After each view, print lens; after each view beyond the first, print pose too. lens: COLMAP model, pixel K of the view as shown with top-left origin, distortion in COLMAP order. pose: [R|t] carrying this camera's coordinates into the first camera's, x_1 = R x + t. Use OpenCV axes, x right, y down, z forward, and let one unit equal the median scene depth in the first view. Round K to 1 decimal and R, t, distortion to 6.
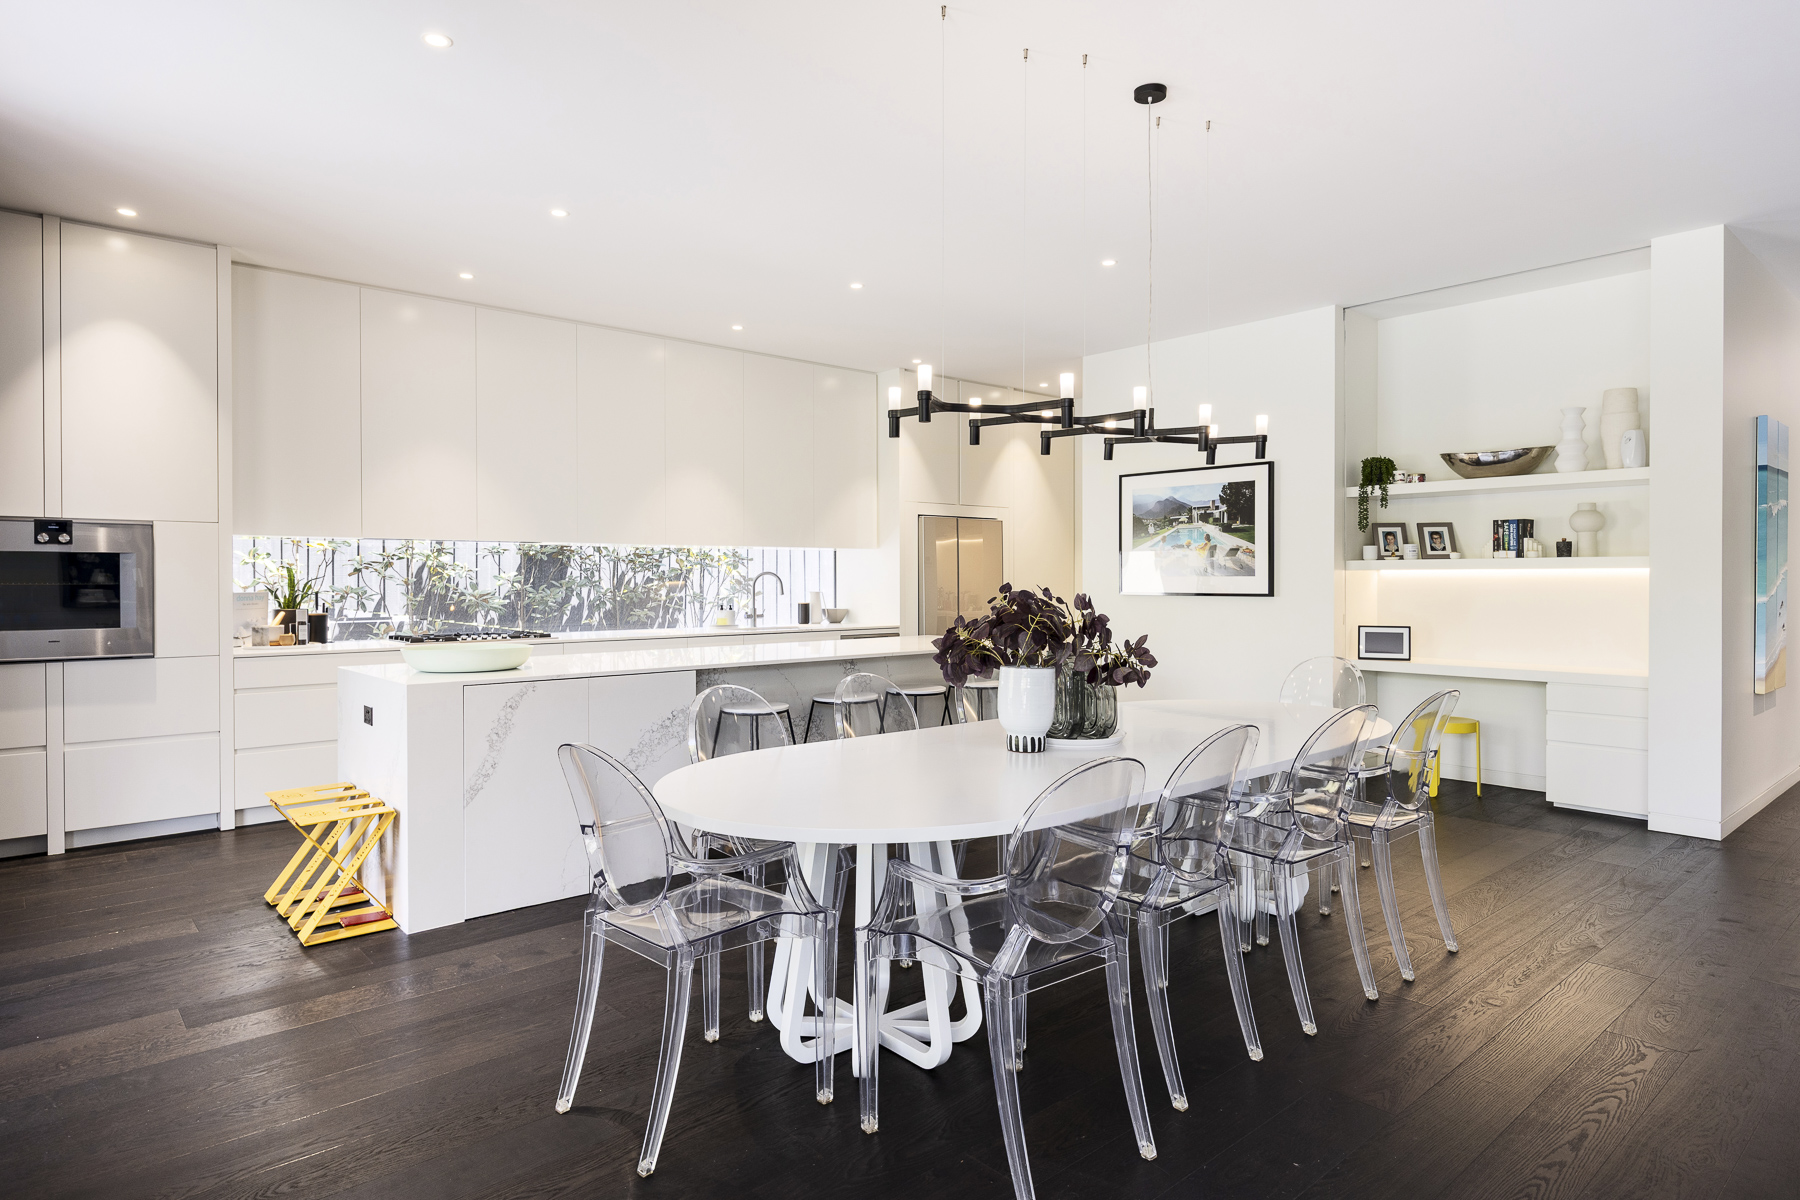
lens RADIAL K [[1033.4, 0, 900.0], [0, 1033.4, 600.0], [0, 0, 1]] dist [-0.000174, 0.000009]
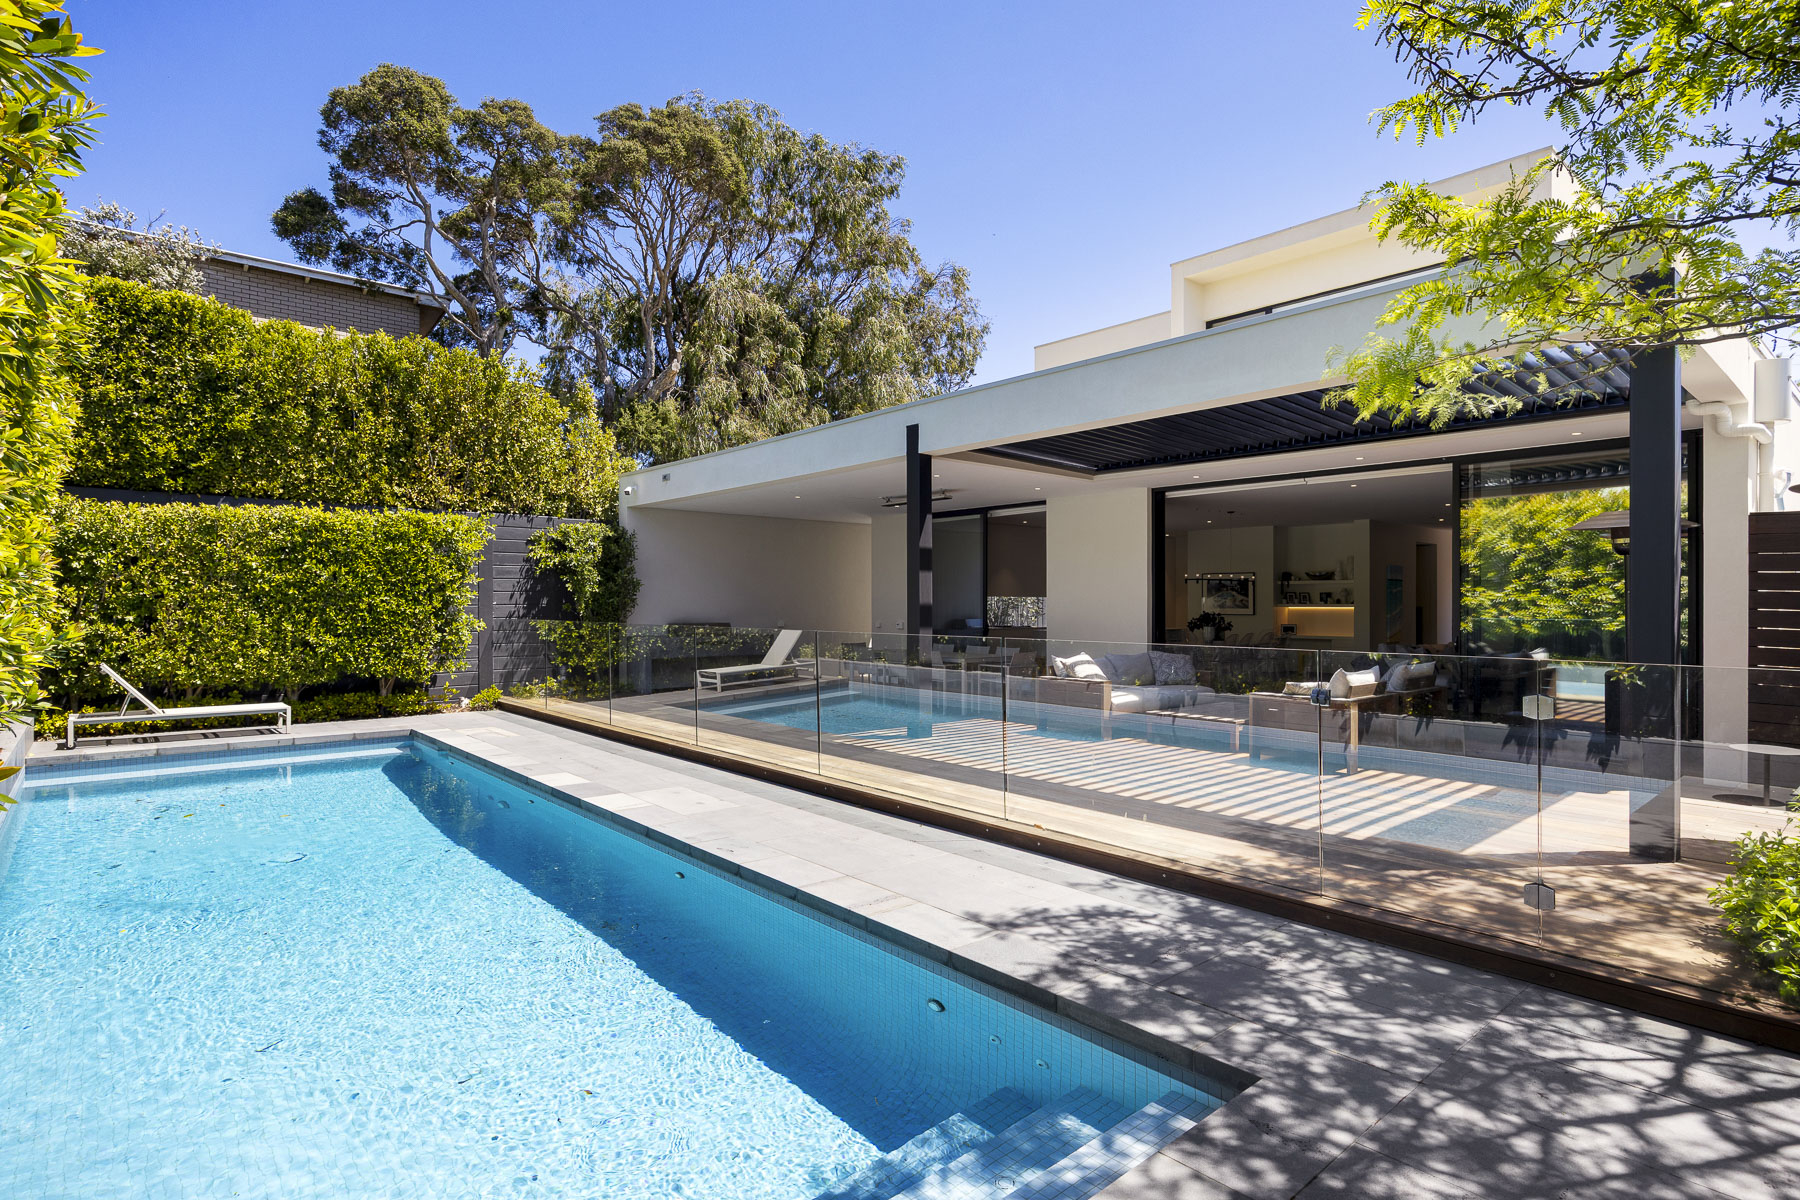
lens RADIAL K [[928.9, 0, 900.0], [0, 928.9, 600.0], [0, 0, 1]] dist [-0.000001, -0.000013]
pose [[0.999801, 0.008187, -0.018186, -0.753112], [-0.008469, 0.999845, -0.015436, 0.006273], [0.018056, 0.015587, 0.999715, -2.092481]]
